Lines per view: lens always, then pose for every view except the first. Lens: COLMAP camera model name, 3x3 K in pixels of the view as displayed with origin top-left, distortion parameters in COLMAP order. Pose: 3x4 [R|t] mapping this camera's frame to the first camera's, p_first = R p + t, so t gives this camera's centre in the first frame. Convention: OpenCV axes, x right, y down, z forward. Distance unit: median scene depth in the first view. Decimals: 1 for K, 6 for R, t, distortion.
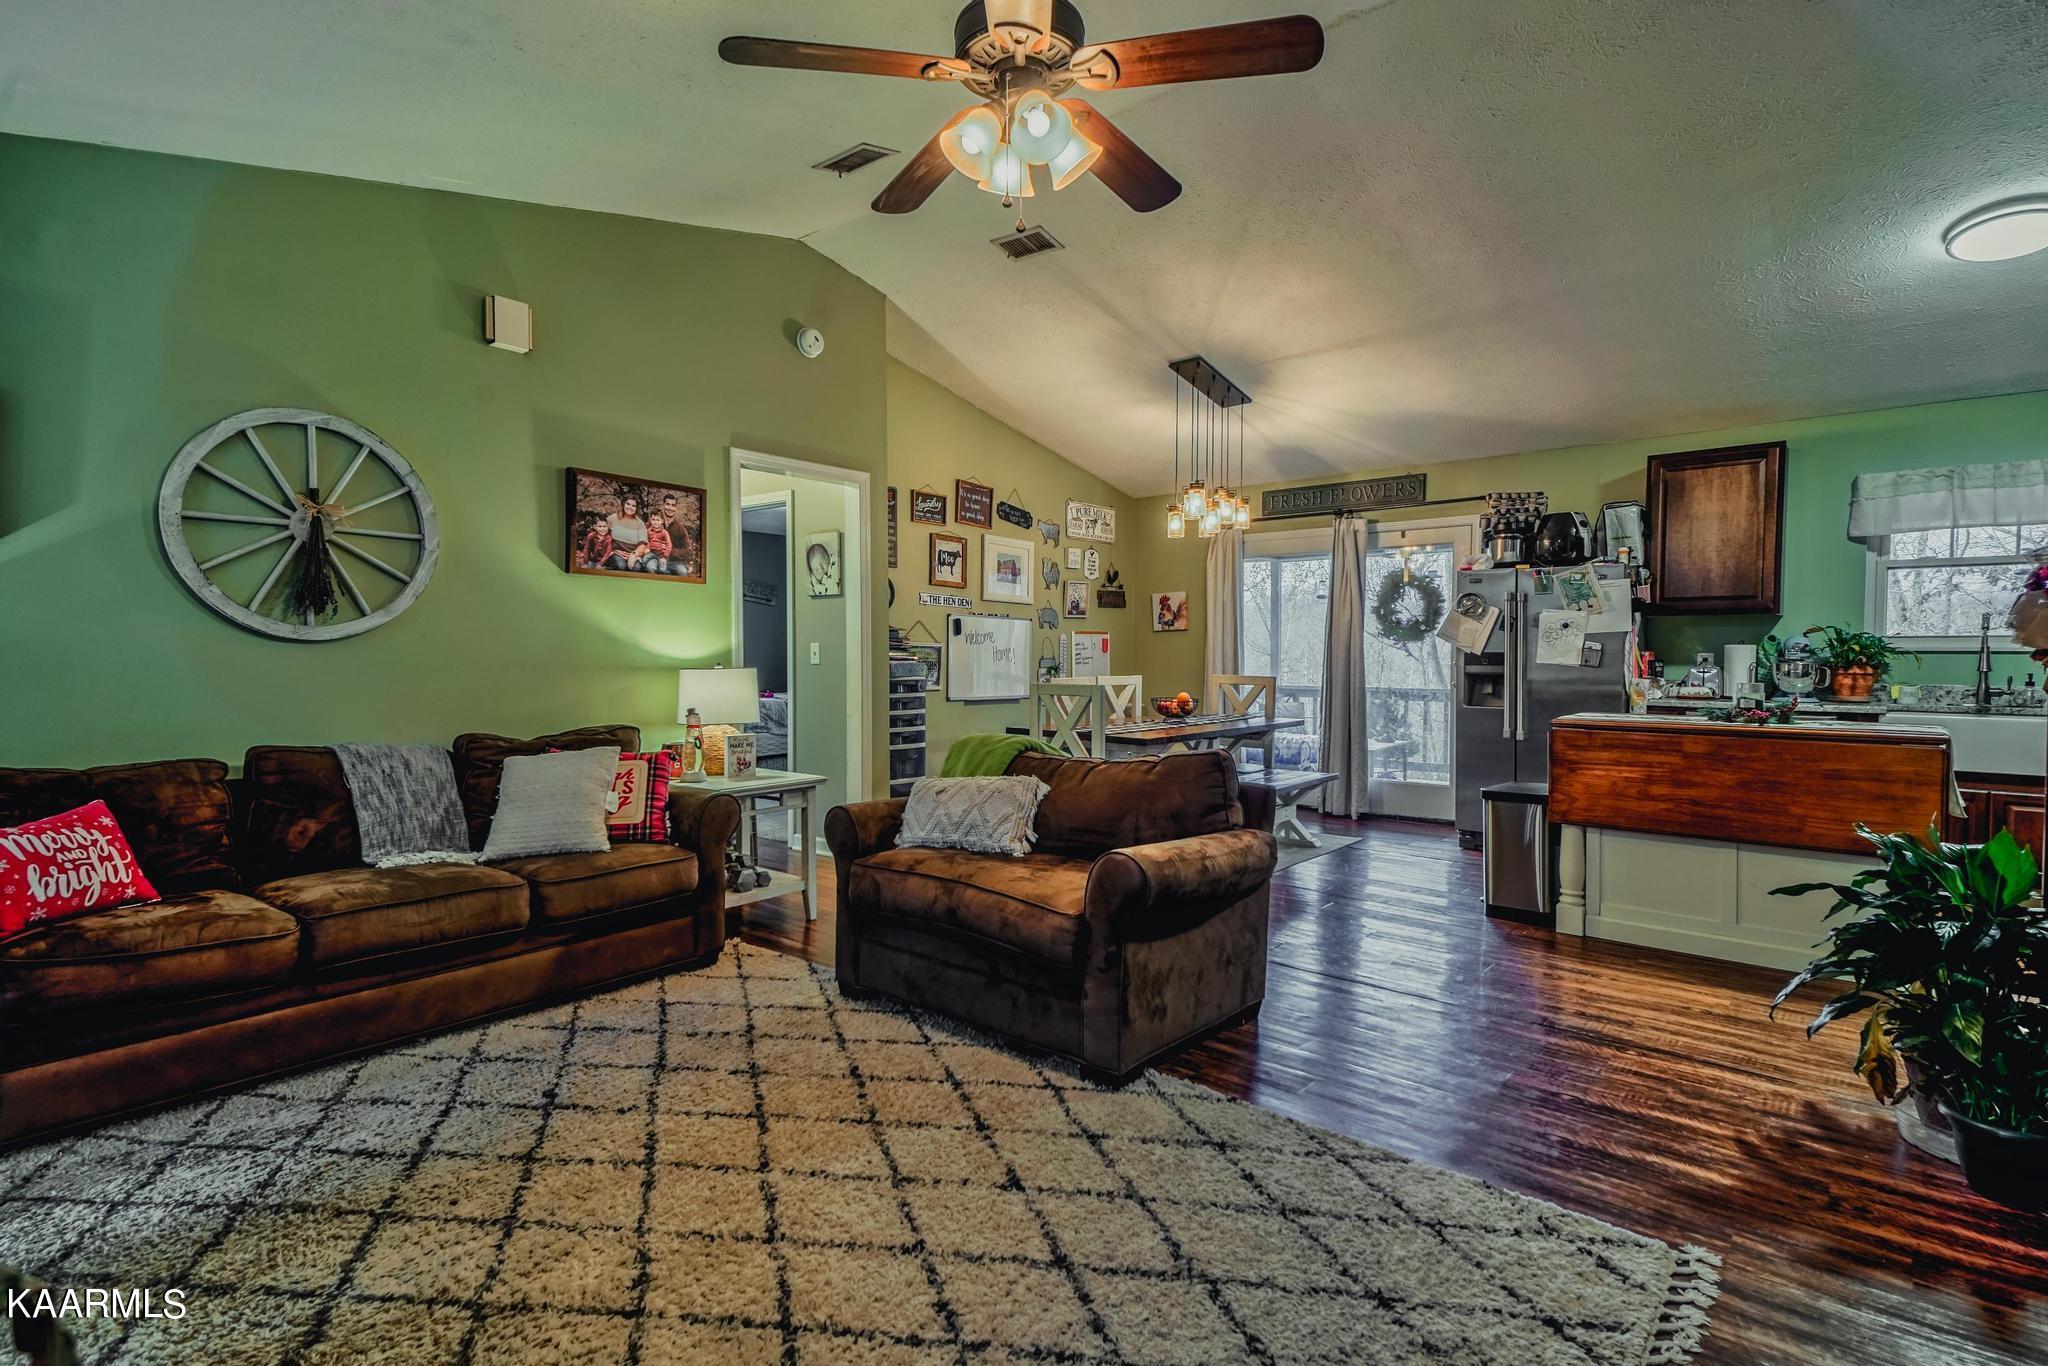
lens RADIAL K [[977.4, 0, 1013.6], [0, 977.4, 675.4], [0, 0, 1]] dist [0.038595, -0.008860]
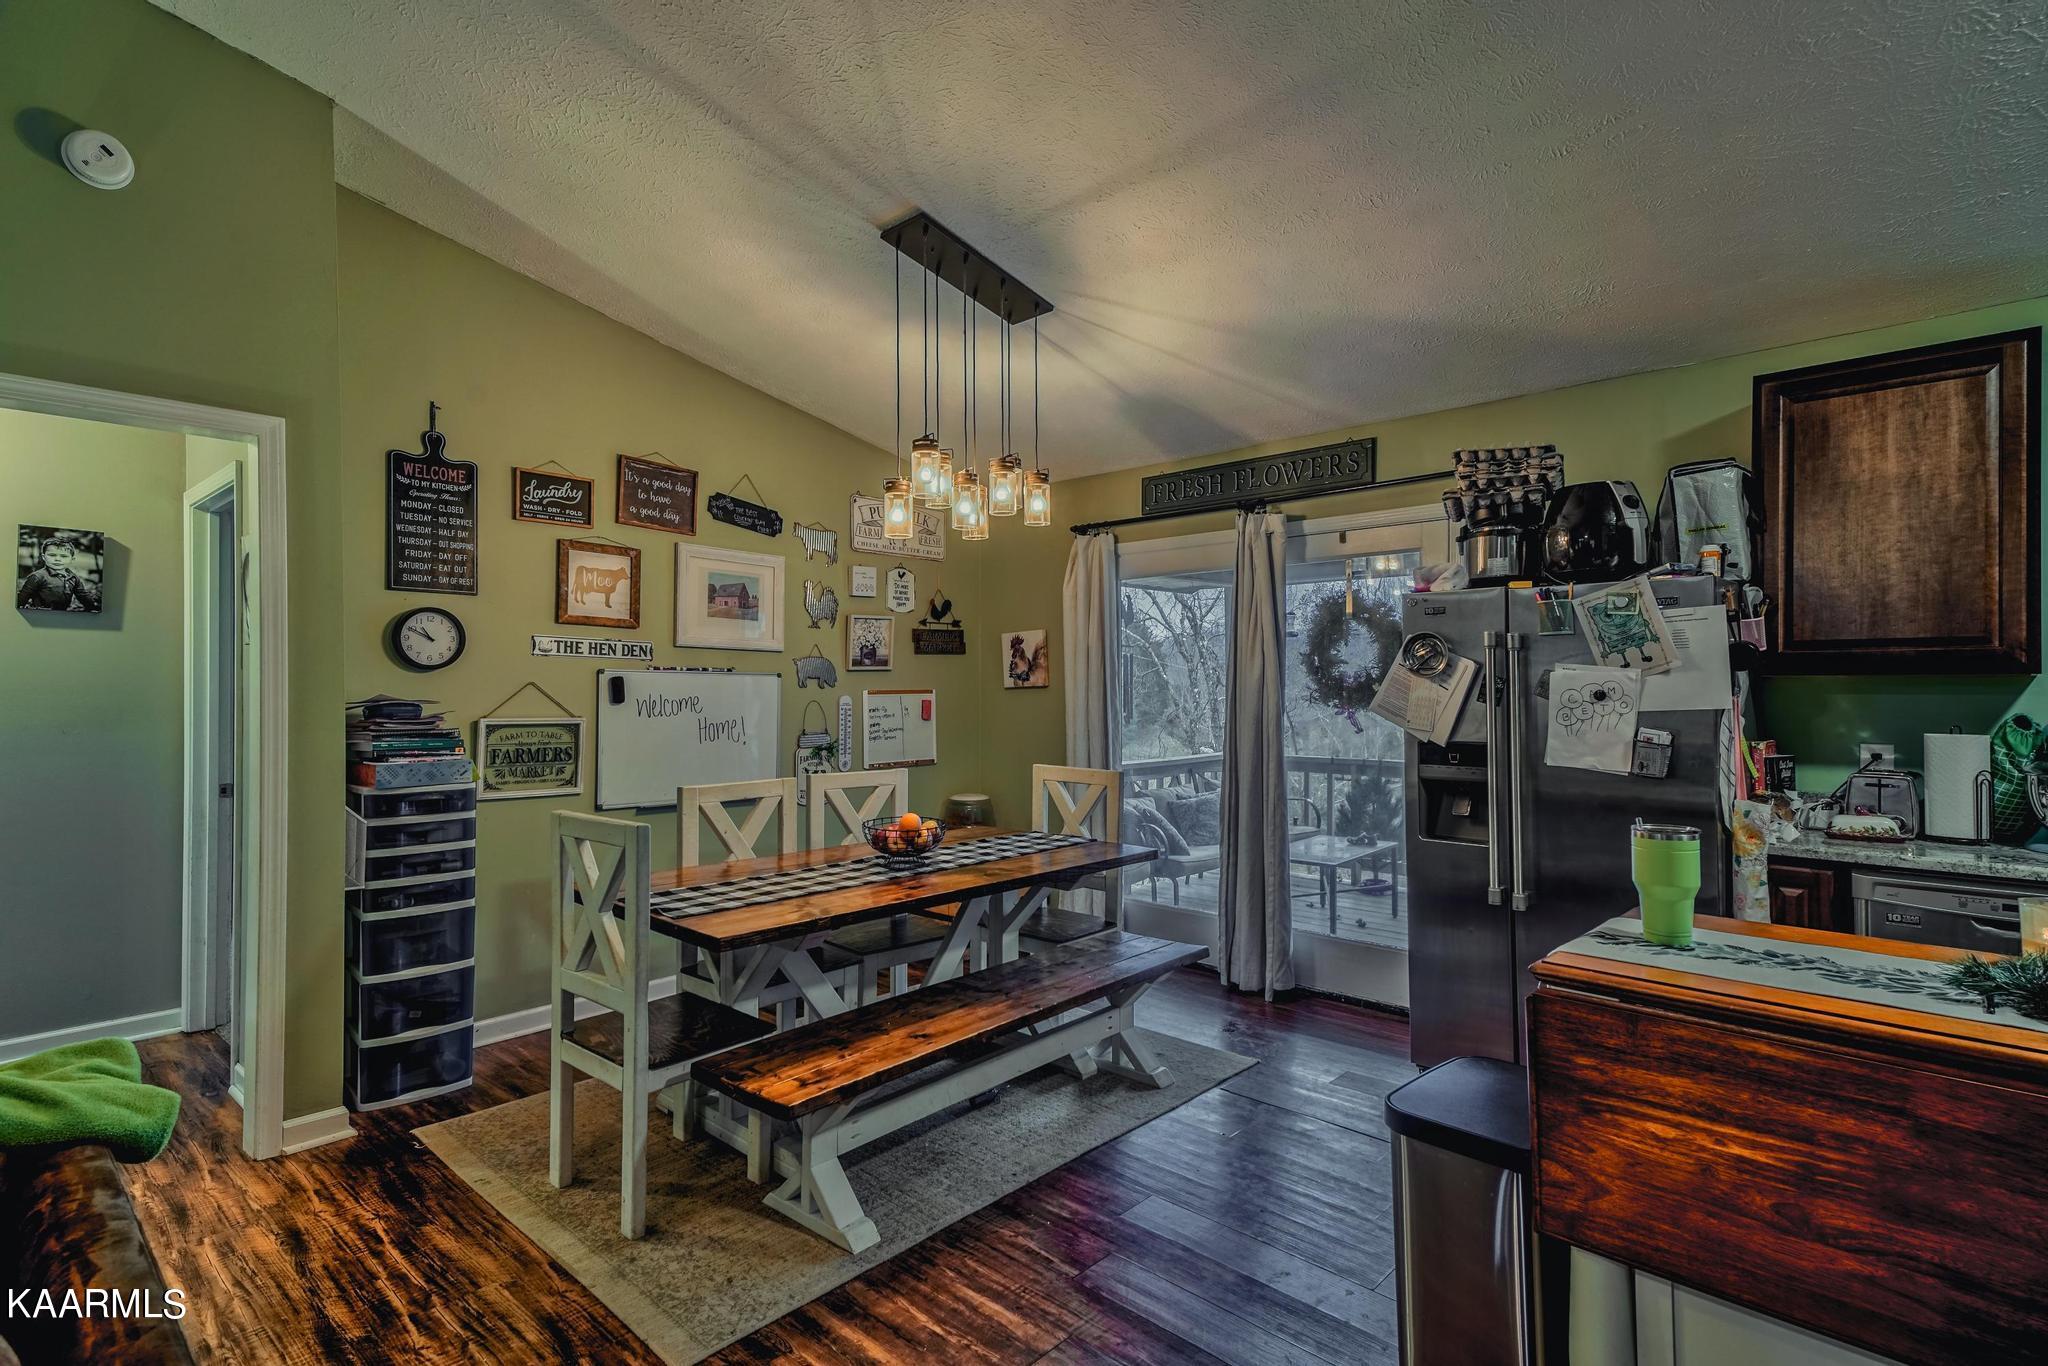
lens RADIAL K [[1010.5, 0, 1014.4], [0, 1010.5, 680.7], [0, 0, 1]] dist [0.037047, -0.009271]
pose [[0.998922, -0.004042, -0.046234, 0.268945], [0.002547, 0.999473, -0.032354, -0.040730], [0.046341, 0.032201, 0.998407, 0.437823]]
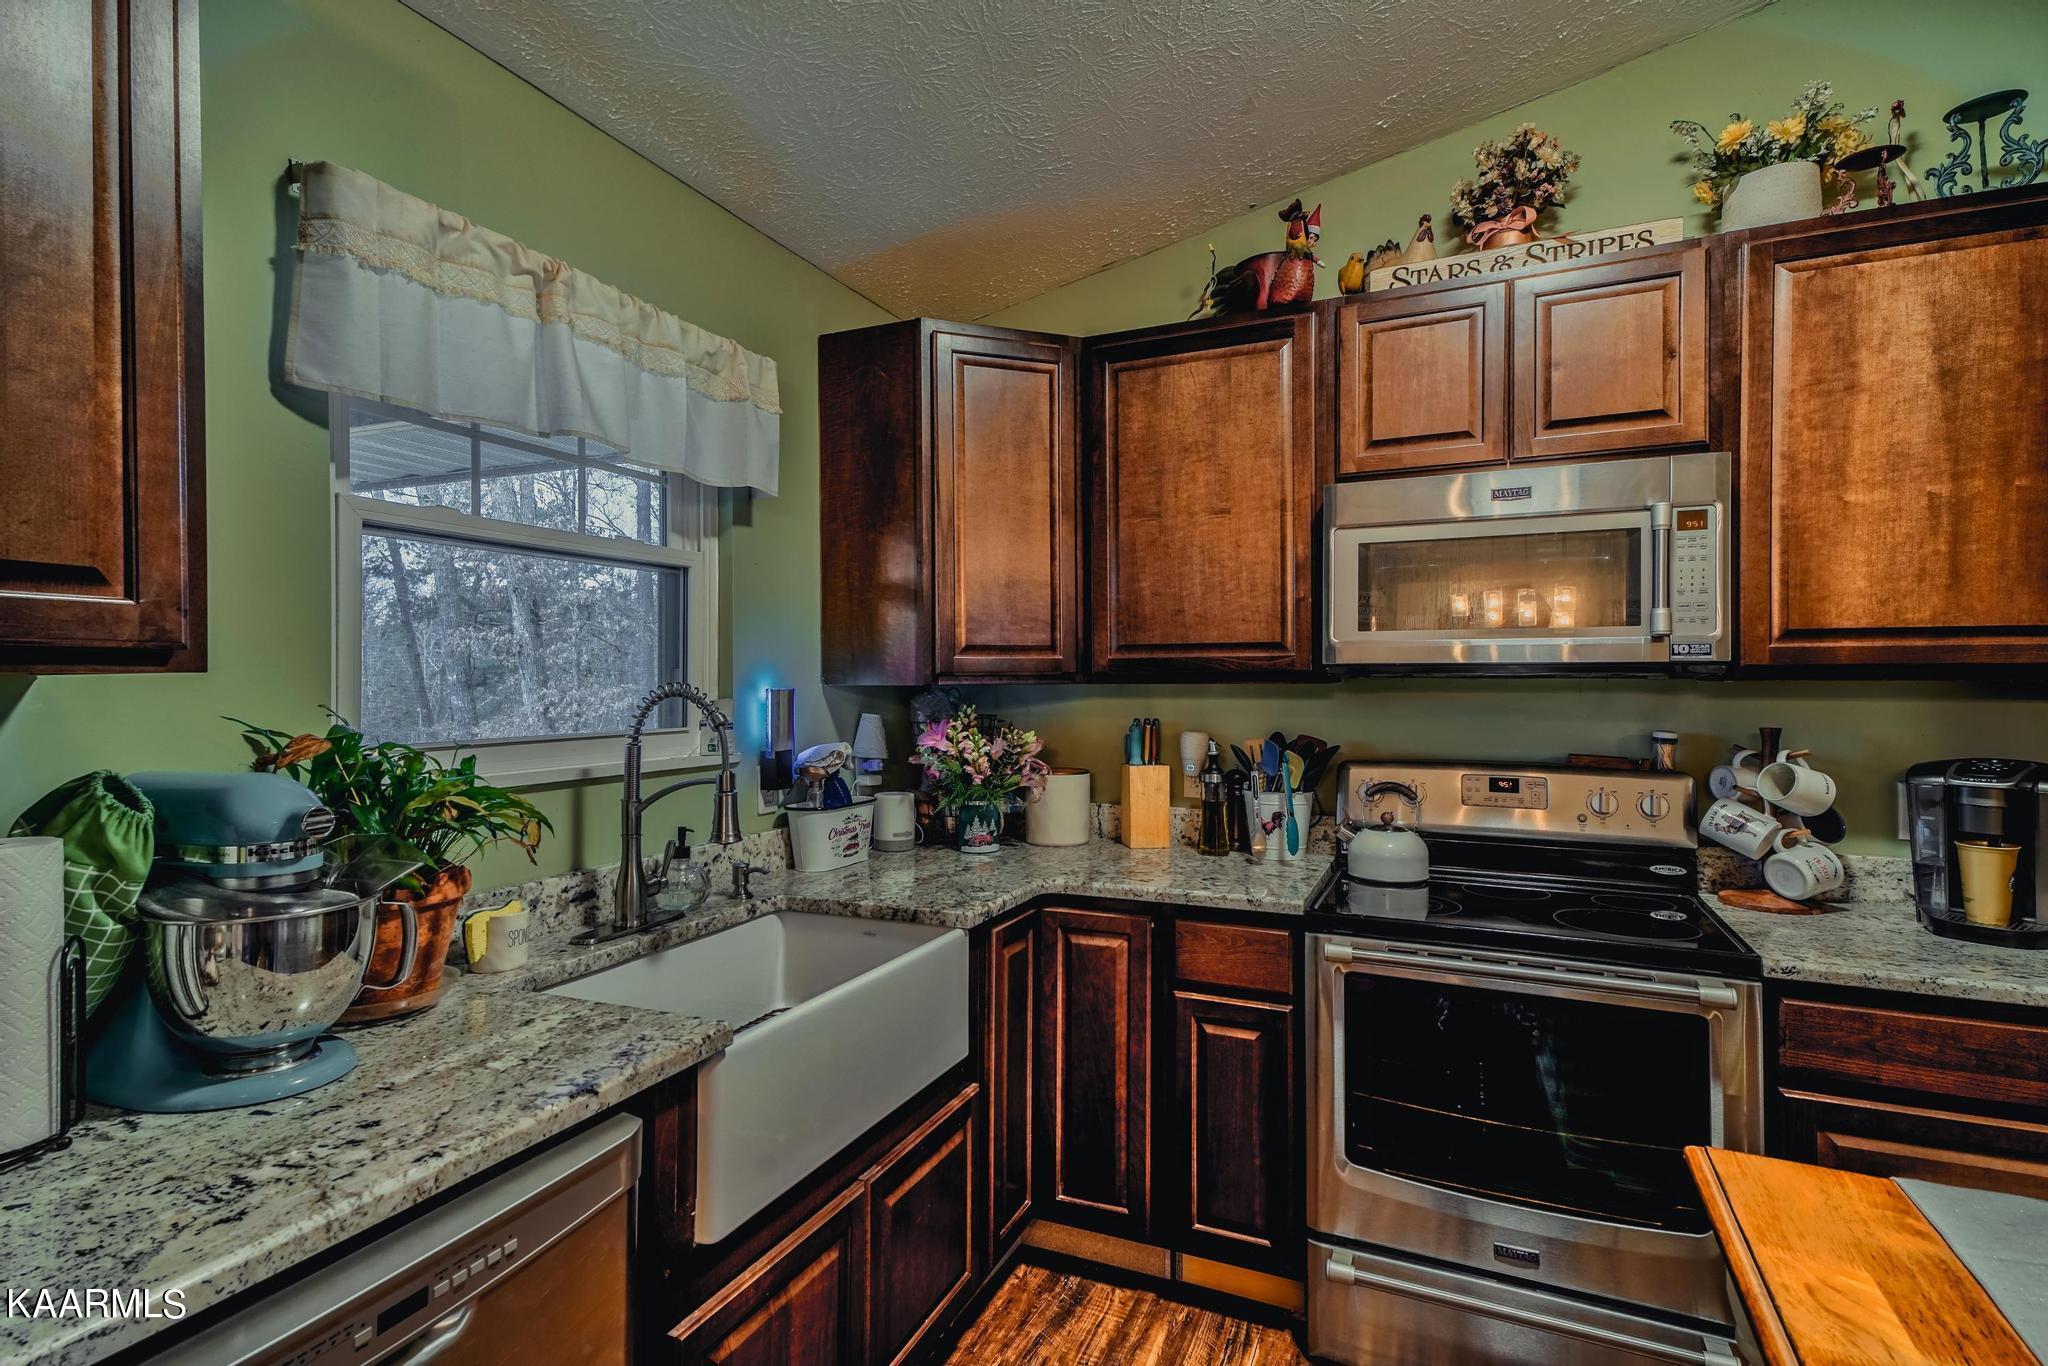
lens RADIAL K [[977.4, 0, 1013.6], [0, 977.4, 675.4], [0, 0, 1]] dist [0.038595, -0.008860]
pose [[-0.305618, -0.000852, 0.952154, 0.497771], [0.027786, 0.999566, 0.009813, -0.055618], [-0.951749, 0.029455, -0.305462, 0.860328]]
